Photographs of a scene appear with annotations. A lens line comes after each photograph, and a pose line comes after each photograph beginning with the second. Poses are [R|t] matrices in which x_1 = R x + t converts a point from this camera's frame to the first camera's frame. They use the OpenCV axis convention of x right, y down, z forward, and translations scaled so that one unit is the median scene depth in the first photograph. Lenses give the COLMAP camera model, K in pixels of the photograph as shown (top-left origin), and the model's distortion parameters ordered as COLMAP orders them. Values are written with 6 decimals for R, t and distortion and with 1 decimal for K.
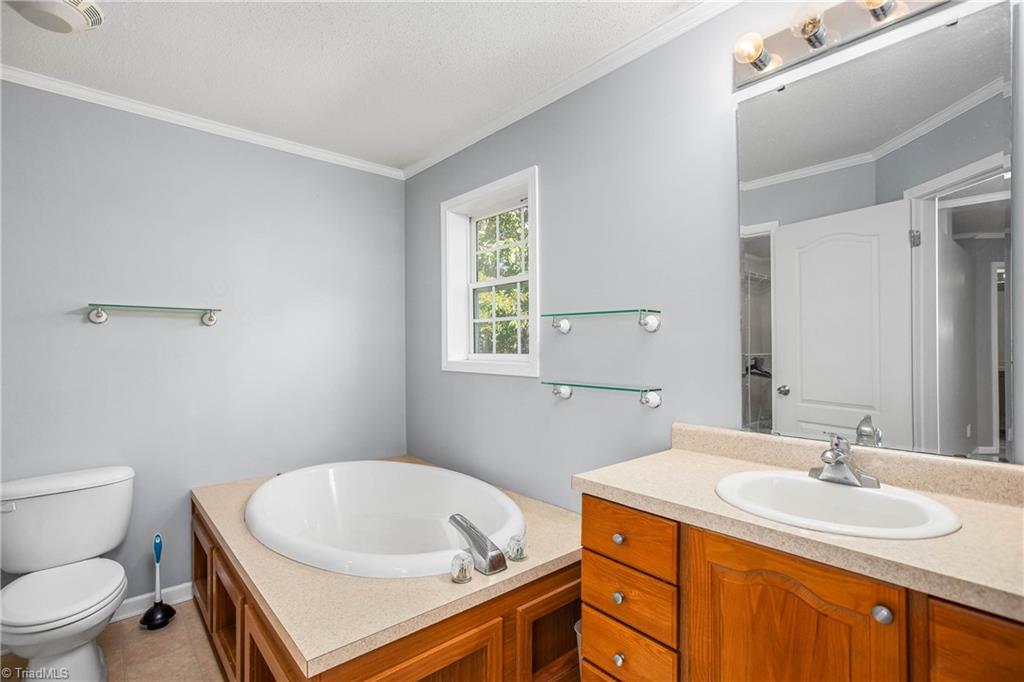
lens RADIAL K [[493.5, 0, 509.9], [0, 493.5, 340.4], [0, 0, 1]] dist [-0.015667, 0.003213]
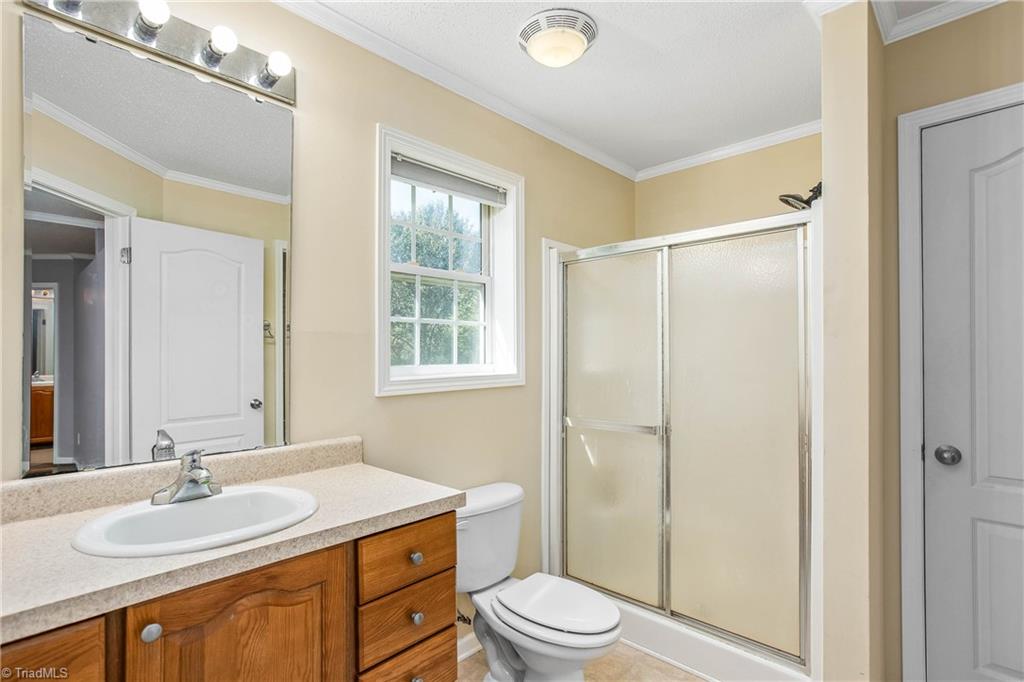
lens RADIAL K [[493.5, 0, 513.5], [0, 493.5, 344.4], [0, 0, 1]] dist [-0.015667, 0.003213]
pose [[-0.101045, 0.022730, 0.994622, -0.368305], [0.004702, 0.999739, -0.022369, 0.006645], [-0.994871, 0.002416, -0.101125, 0.454425]]
